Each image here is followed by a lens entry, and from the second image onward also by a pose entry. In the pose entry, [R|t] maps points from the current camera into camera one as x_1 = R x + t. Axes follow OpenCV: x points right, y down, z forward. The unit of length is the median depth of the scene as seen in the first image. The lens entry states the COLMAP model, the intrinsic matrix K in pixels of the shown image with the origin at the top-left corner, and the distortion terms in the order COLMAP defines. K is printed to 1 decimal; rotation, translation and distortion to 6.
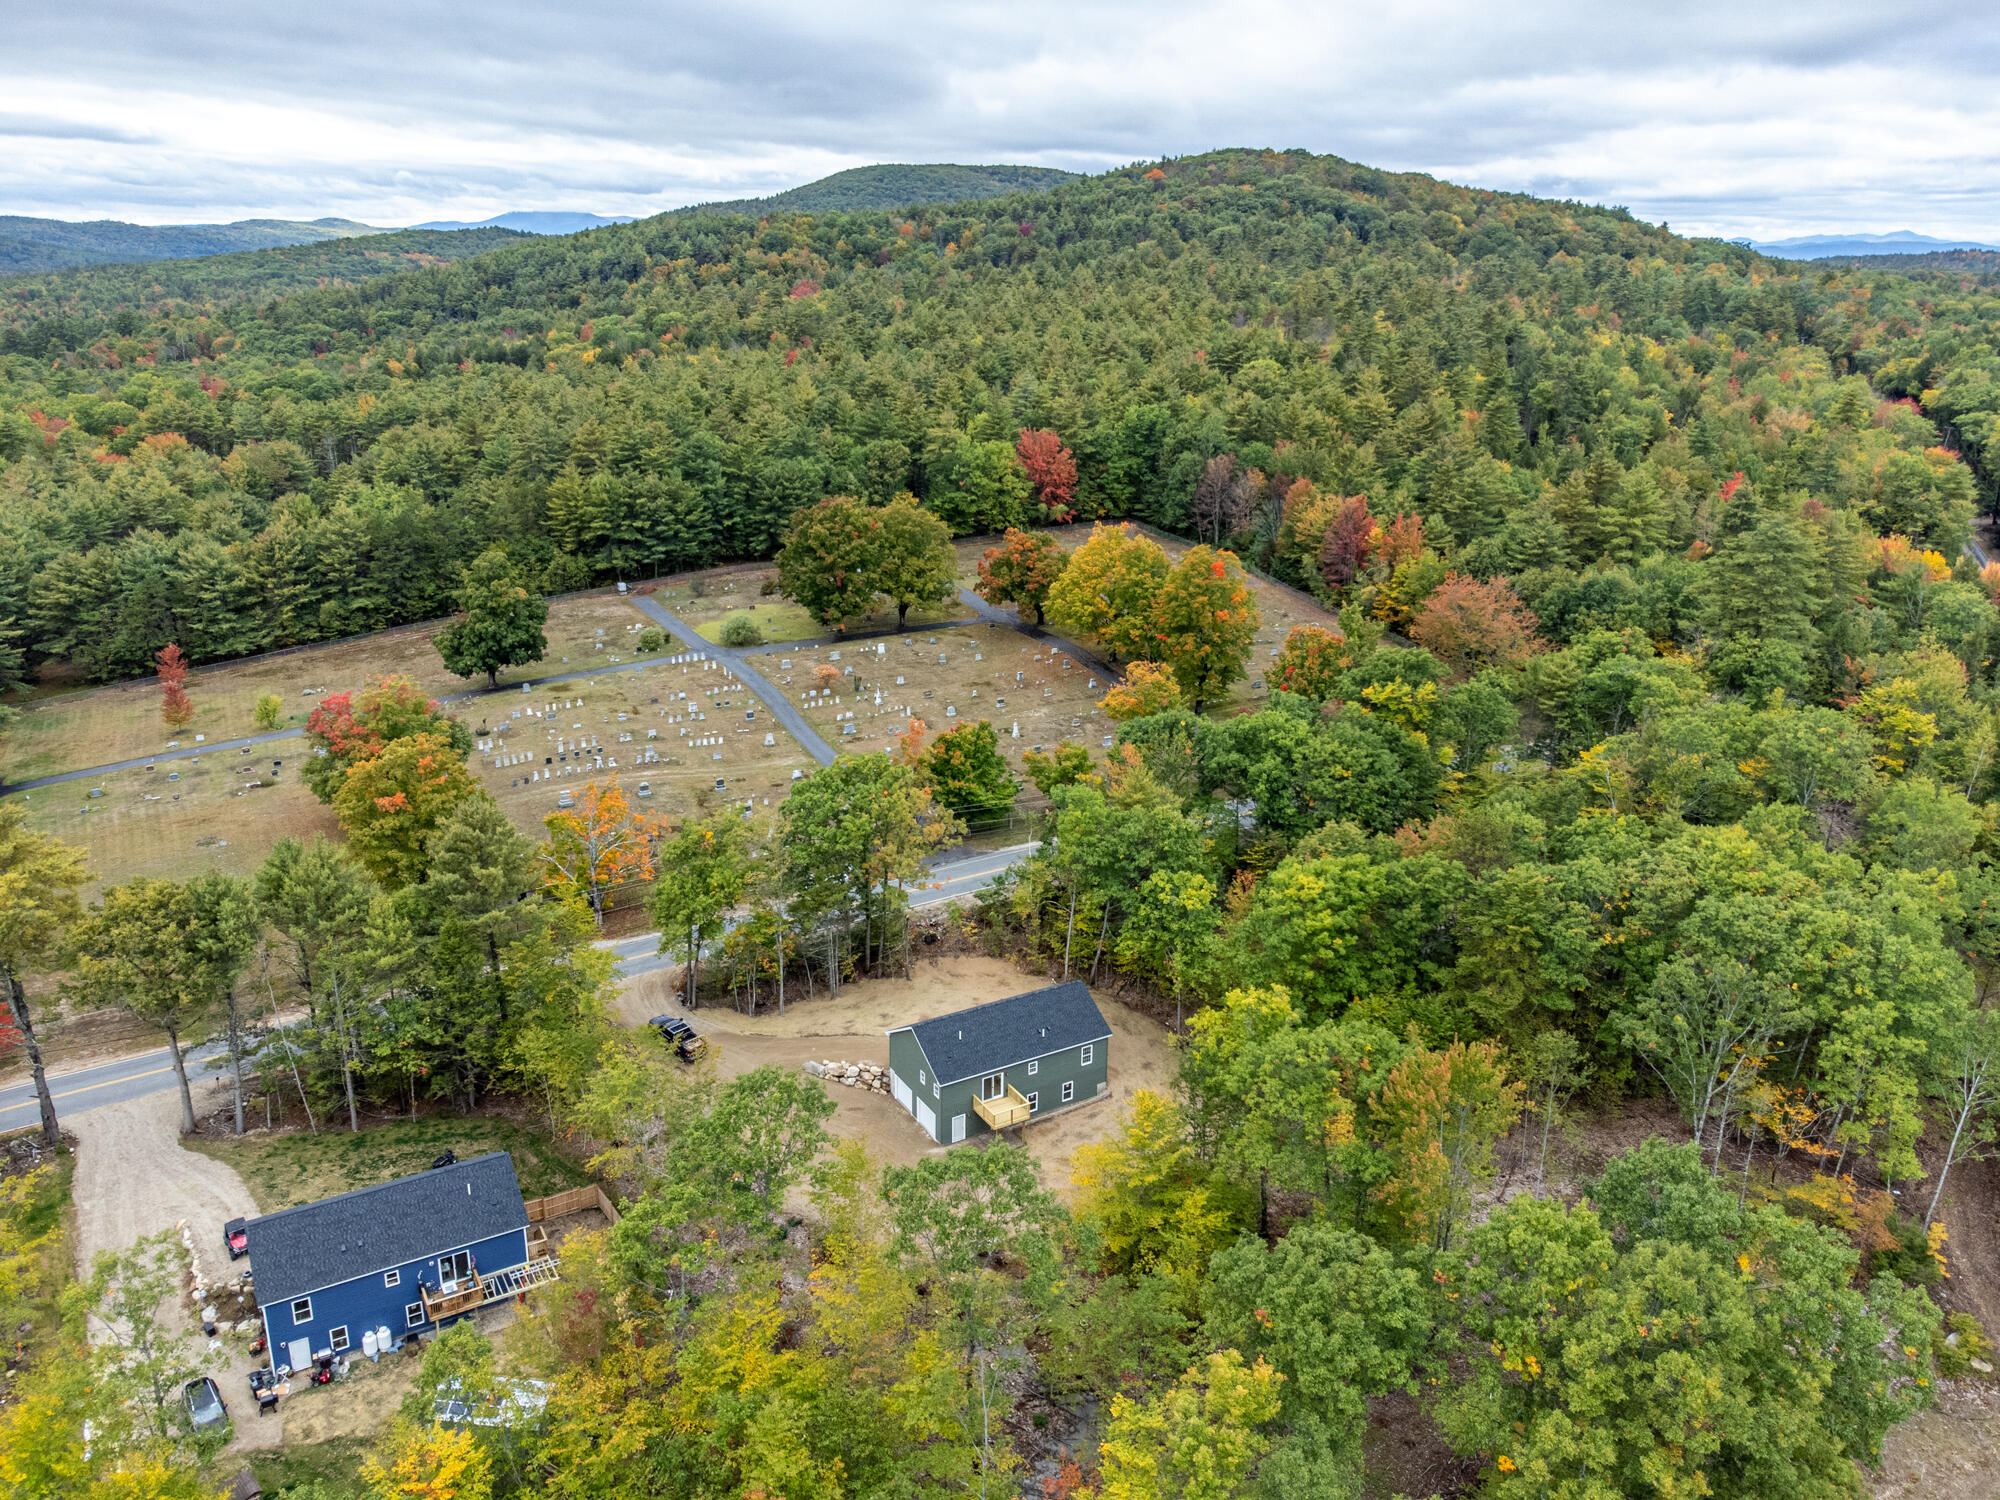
lens RADIAL K [[1396.2, 0, 1004.2], [0, 1396.2, 760.7], [0, 0, 1]] dist [0.035007, -0.027868]
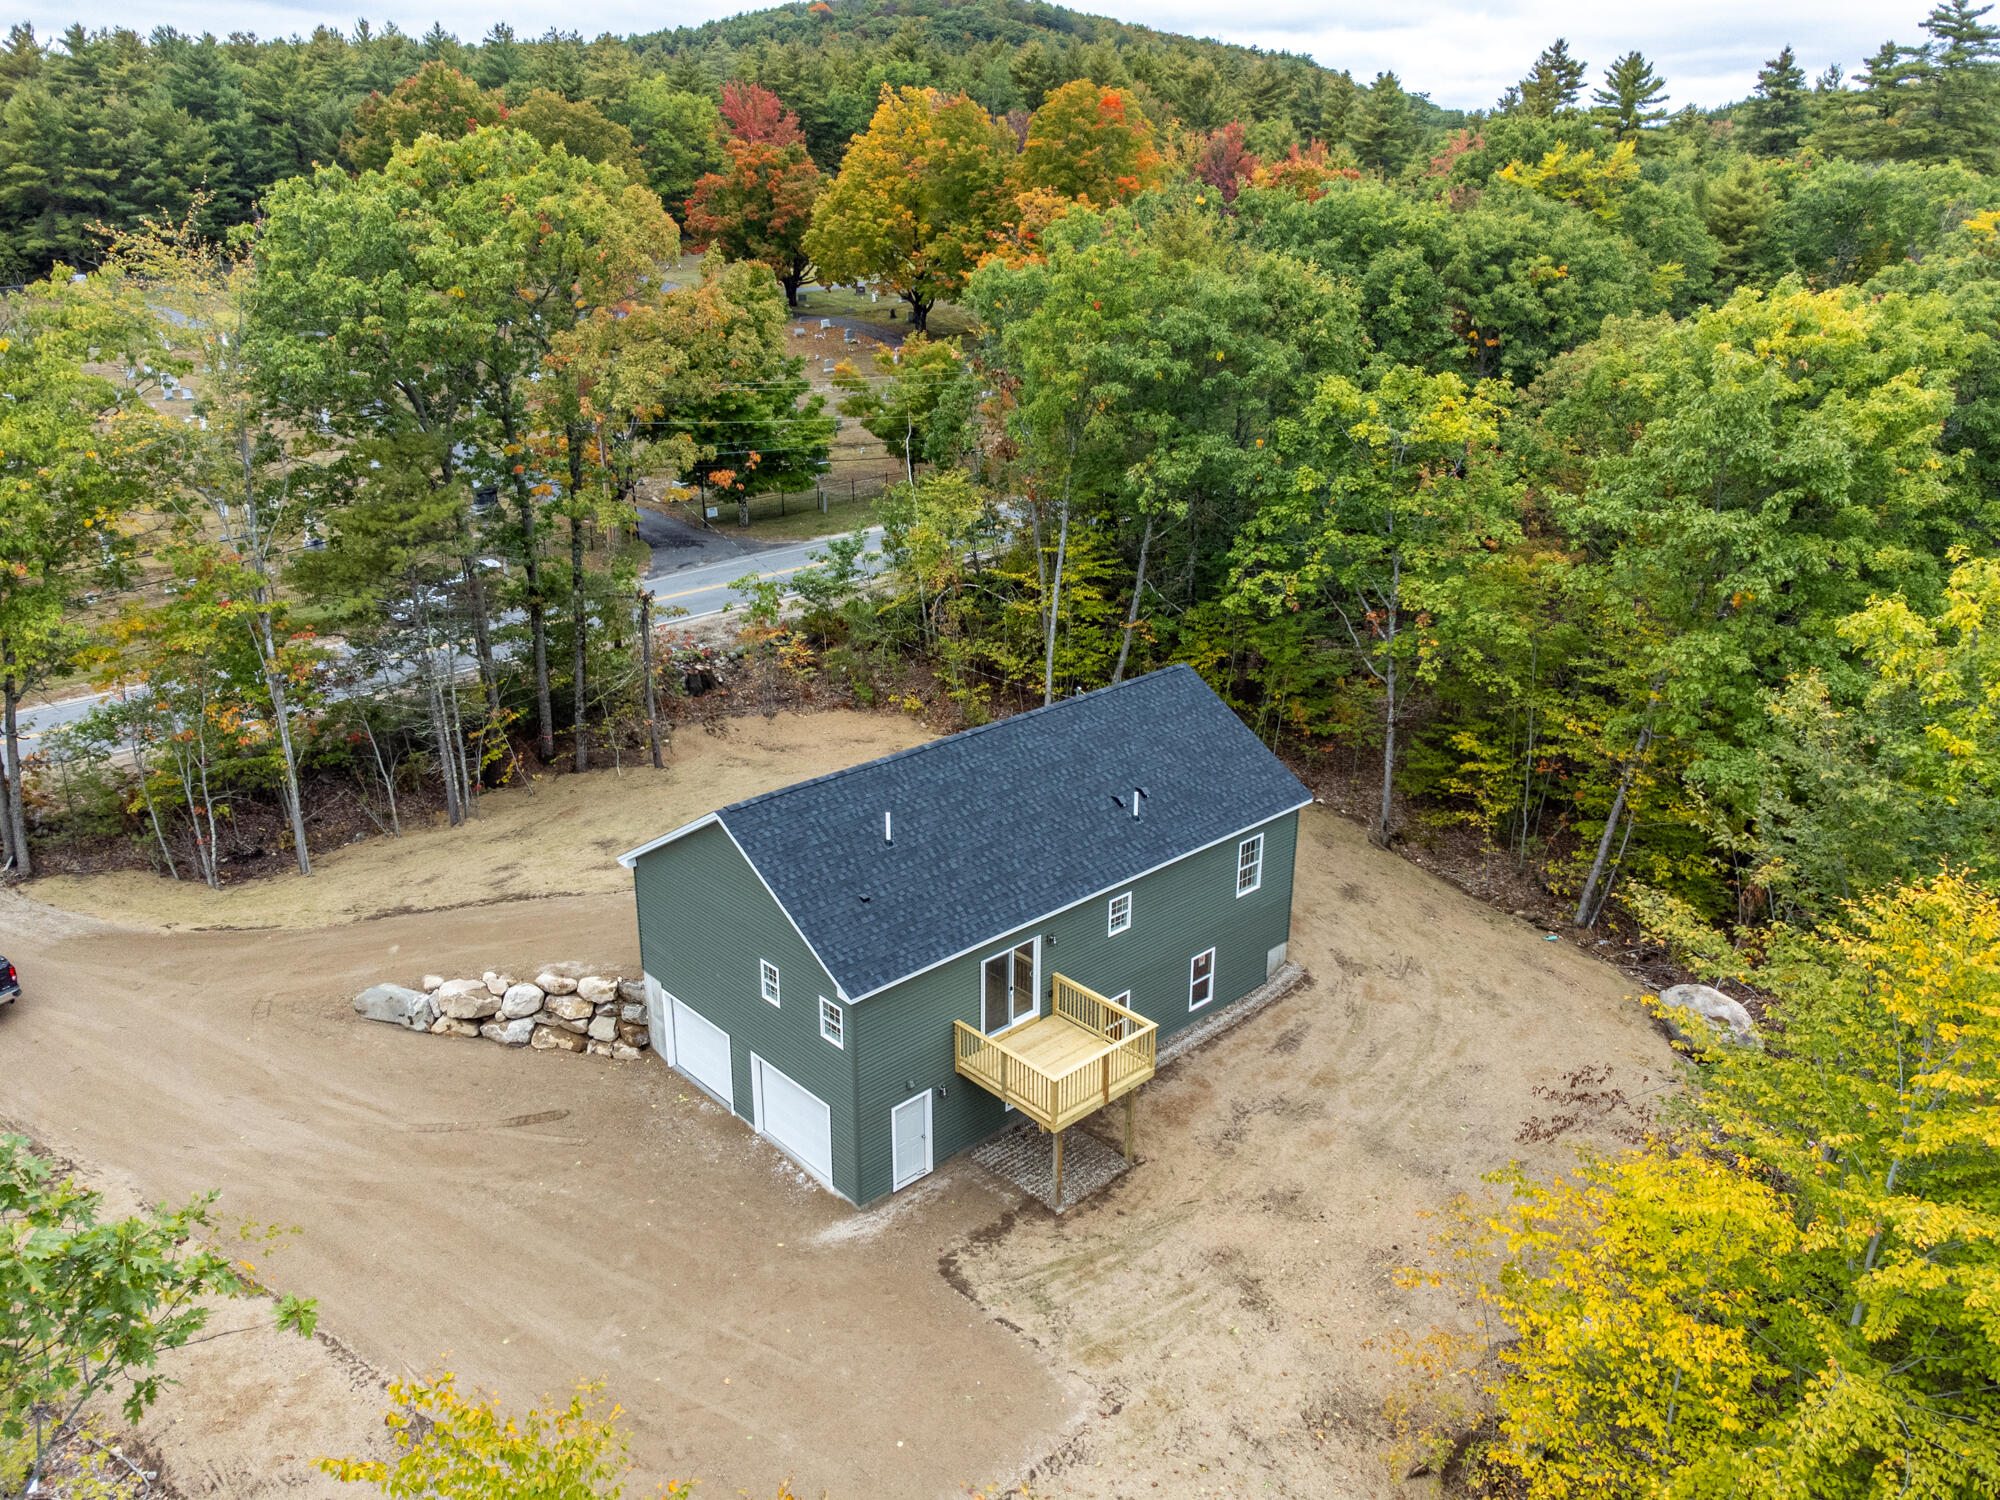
lens RADIAL K [[1396.2, 0, 987.1], [0, 1396.2, 744.0], [0, 0, 1]] dist [0.035007, -0.027868]
pose [[0.975958, -0.081149, 0.202289, -0.059319], [0.073760, 0.996313, 0.043815, 0.144449], [-0.205099, -0.027841, 0.978345, 0.611035]]
